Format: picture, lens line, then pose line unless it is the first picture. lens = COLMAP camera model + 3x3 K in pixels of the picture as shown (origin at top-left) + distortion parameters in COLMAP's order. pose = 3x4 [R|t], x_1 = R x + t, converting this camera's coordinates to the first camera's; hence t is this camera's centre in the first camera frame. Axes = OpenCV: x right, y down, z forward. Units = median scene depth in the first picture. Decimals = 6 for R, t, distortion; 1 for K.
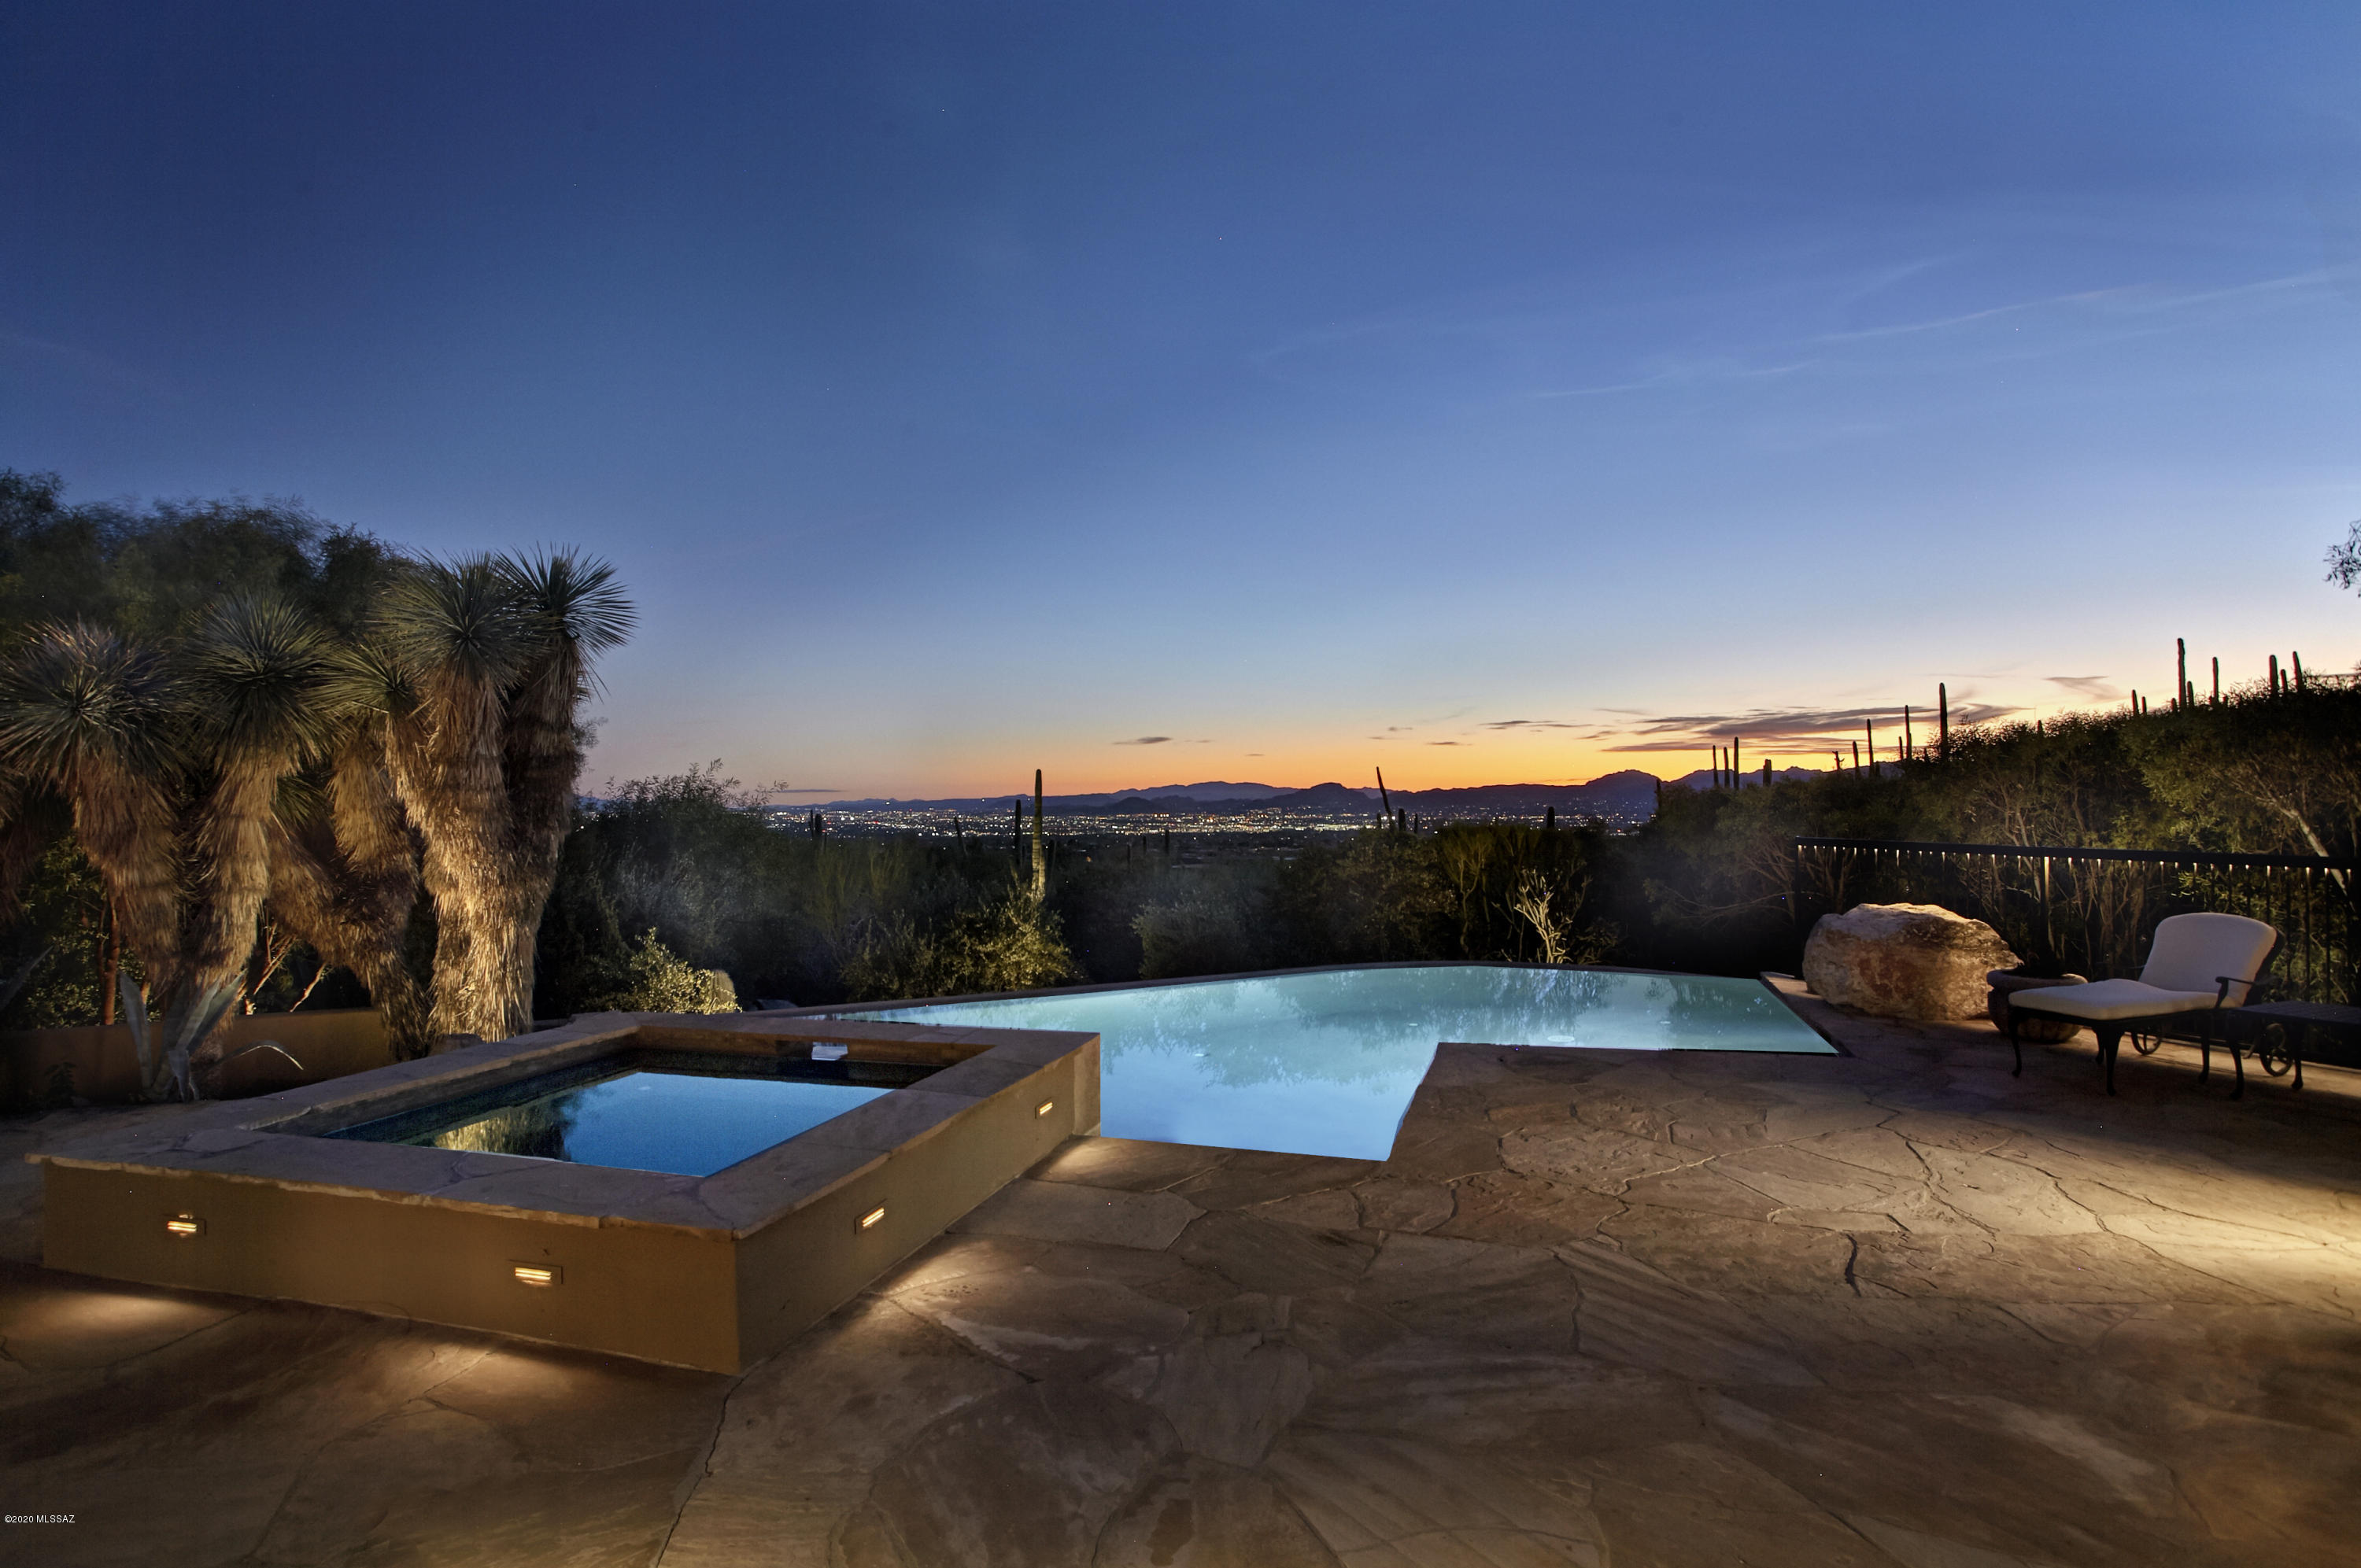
lens RADIAL K [[1232.3, 0, 1180.5], [0, 1232.3, 784.0], [0, 0, 1]] dist [-0.035098, 0.002041]
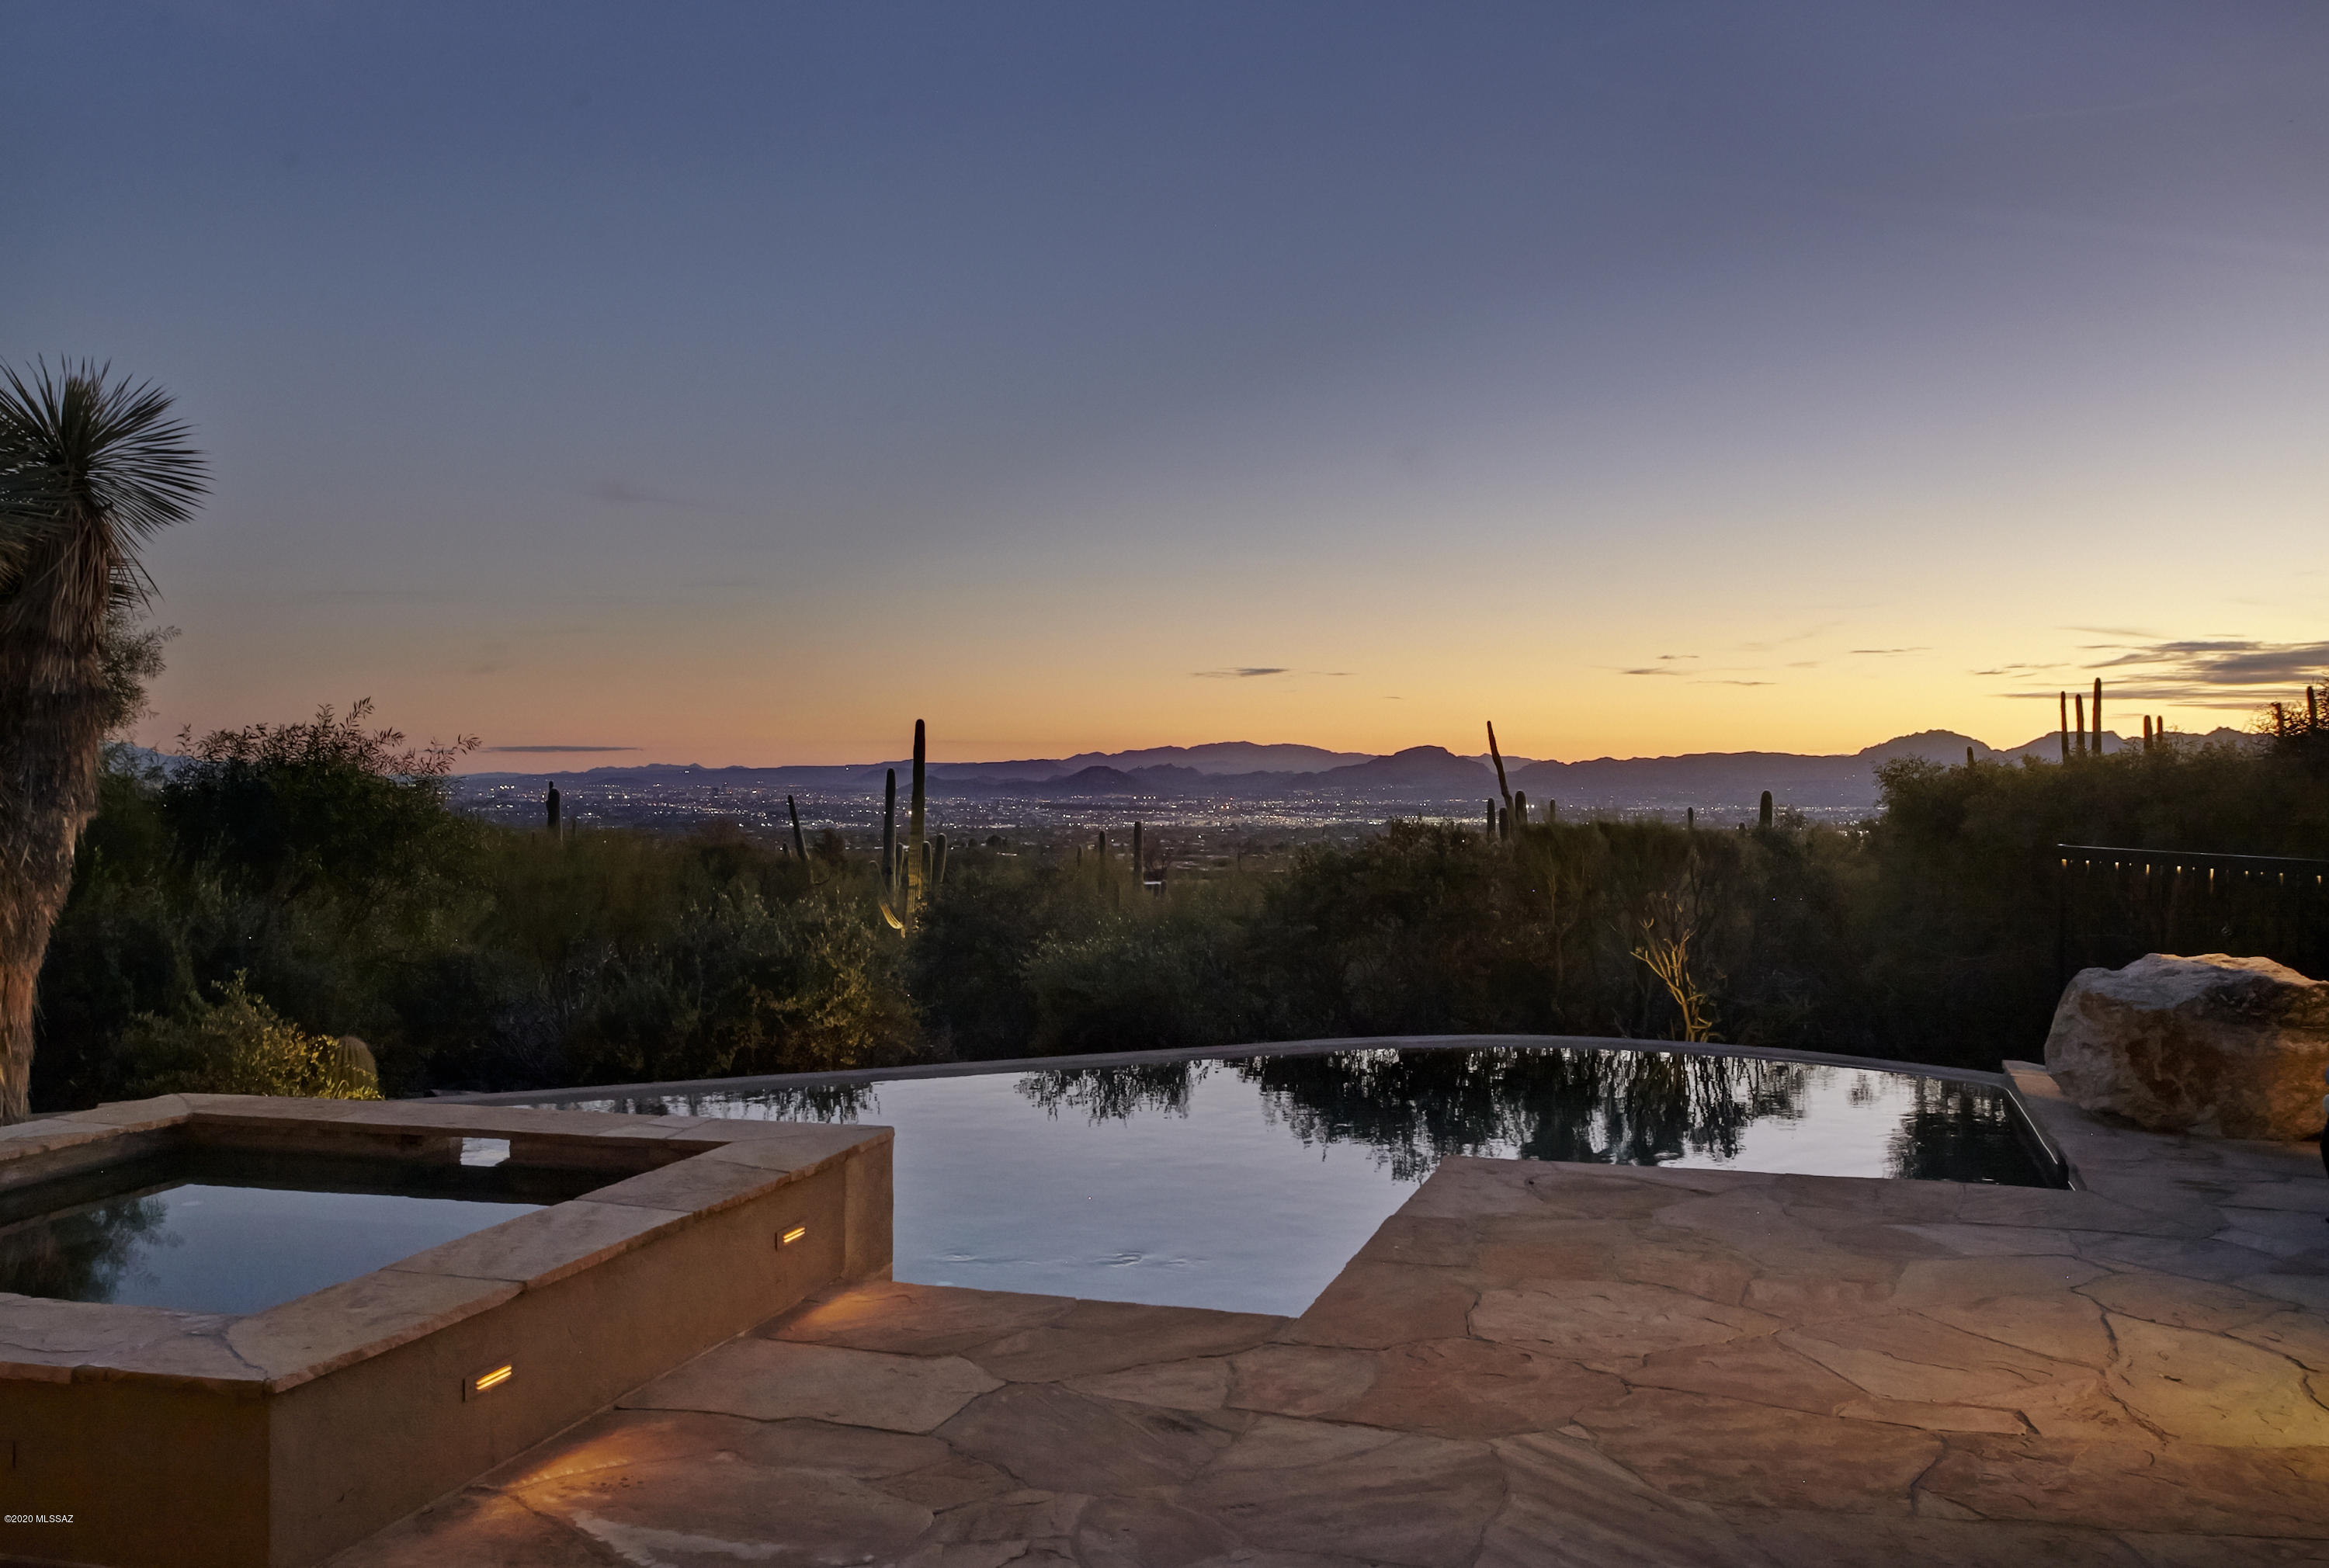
lens RADIAL K [[2065.3, 0, 1164.5], [0, 2065.3, 784.0], [0, 0, 1]] dist [0.036776, -0.014797]
pose [[0.999885, 0.011863, -0.009472, 0.090230], [-0.011680, 0.999749, 0.019125, -0.004749], [0.009696, -0.019012, 0.999772, -0.107816]]
